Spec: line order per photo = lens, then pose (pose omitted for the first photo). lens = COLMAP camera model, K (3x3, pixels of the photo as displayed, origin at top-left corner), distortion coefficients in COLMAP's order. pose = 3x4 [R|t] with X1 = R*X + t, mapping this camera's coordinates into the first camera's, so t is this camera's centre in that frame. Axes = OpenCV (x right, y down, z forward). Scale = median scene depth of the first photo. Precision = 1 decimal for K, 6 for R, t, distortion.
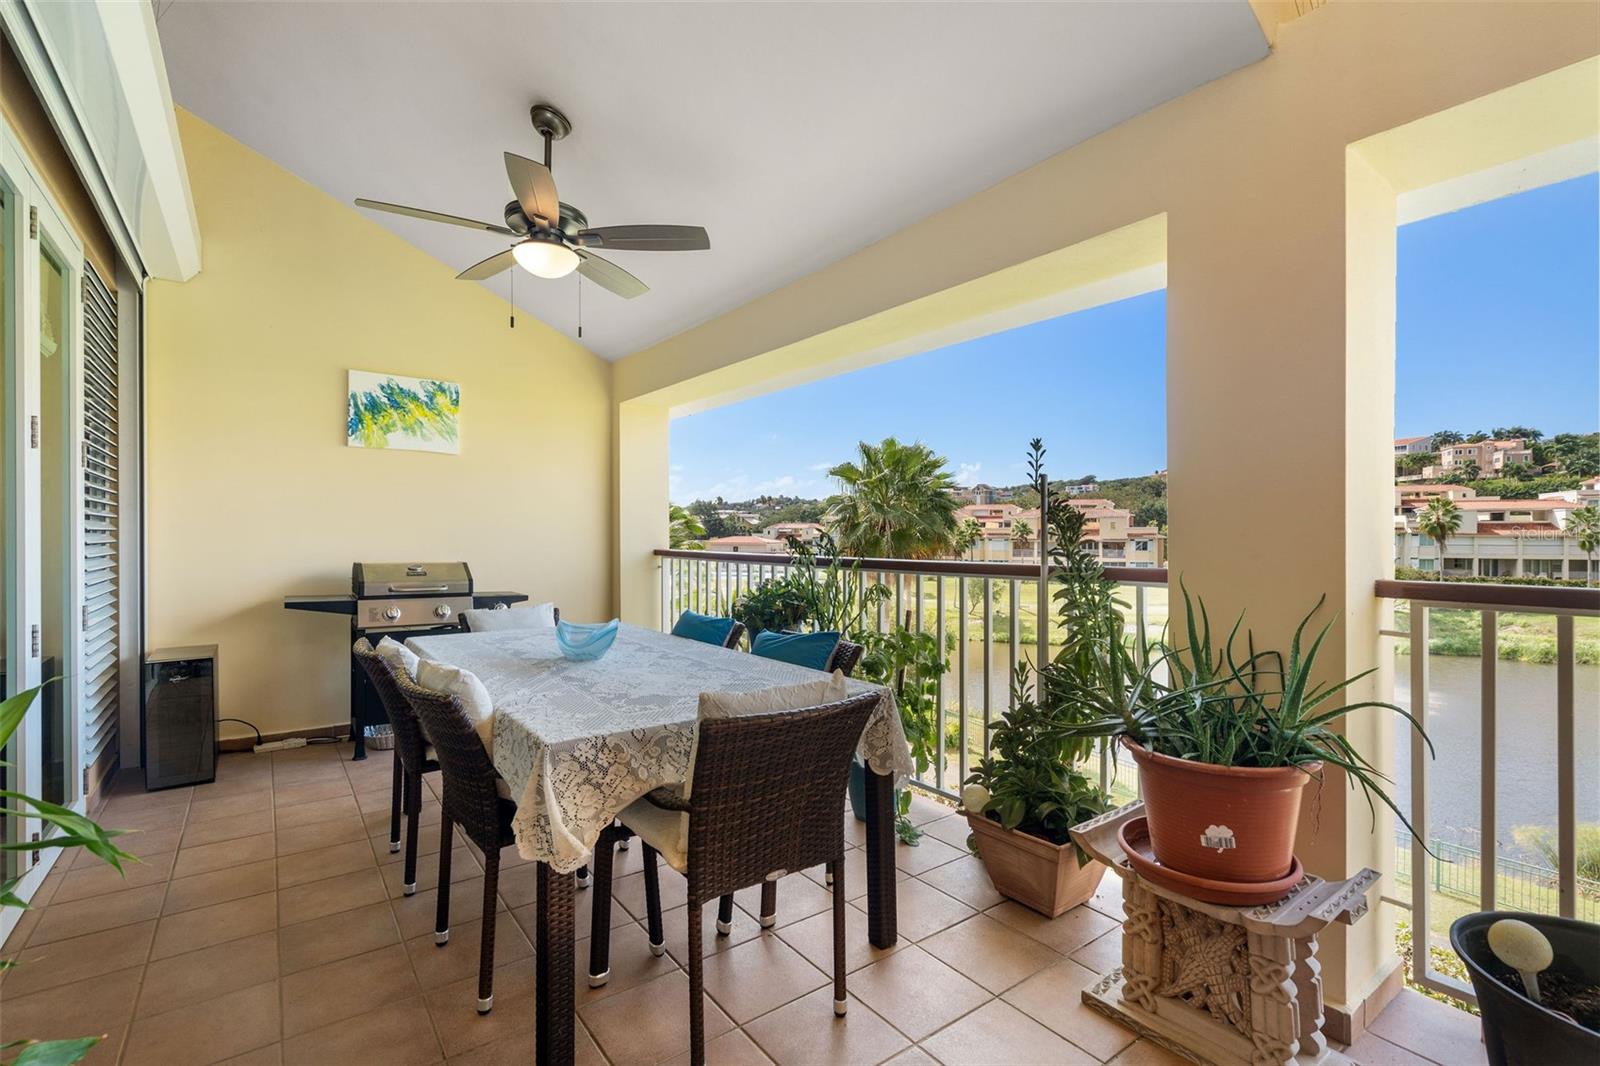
lens RADIAL K [[730.6, 0, 801.0], [0, 730.6, 536.6], [0, 0, 1]] dist [-0.004504, 0.001271]
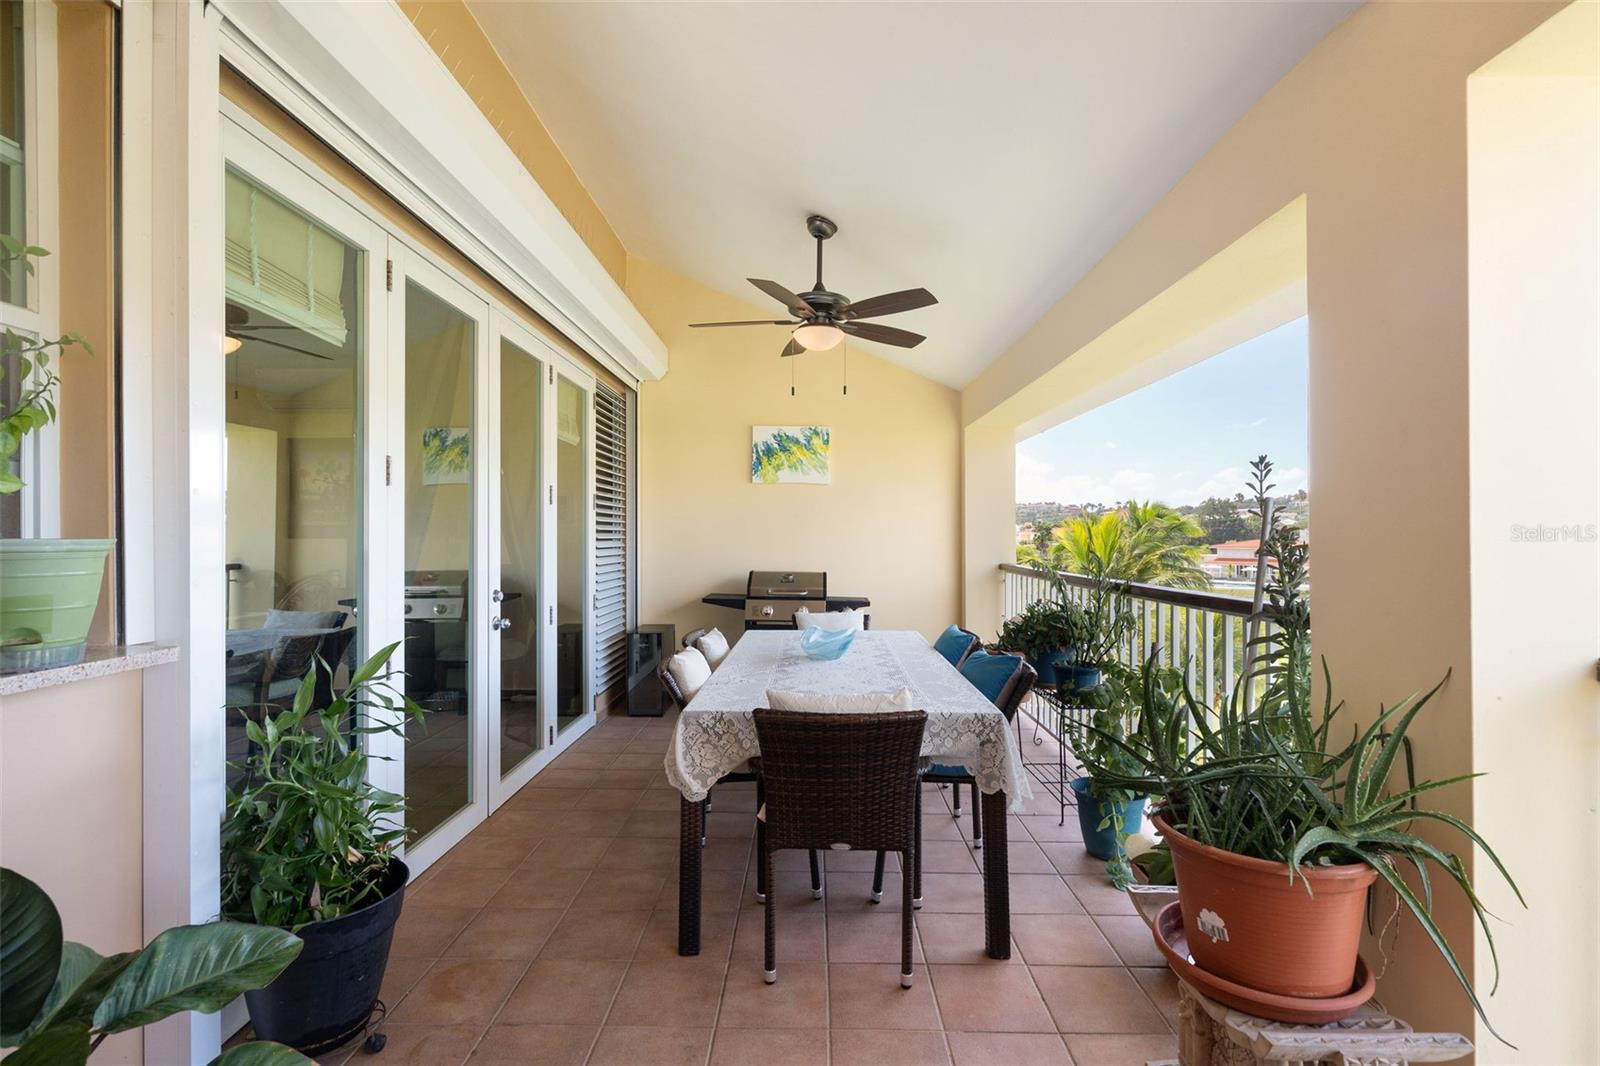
lens RADIAL K [[730.6, 0, 803.0], [0, 730.6, 533.2], [0, 0, 1]] dist [-0.004504, 0.001271]
pose [[0.793085, -0.002404, -0.609107, 0.249762], [-0.001676, 0.999980, -0.006129, -0.021789], [0.609109, 0.005882, 0.793065, -0.007069]]
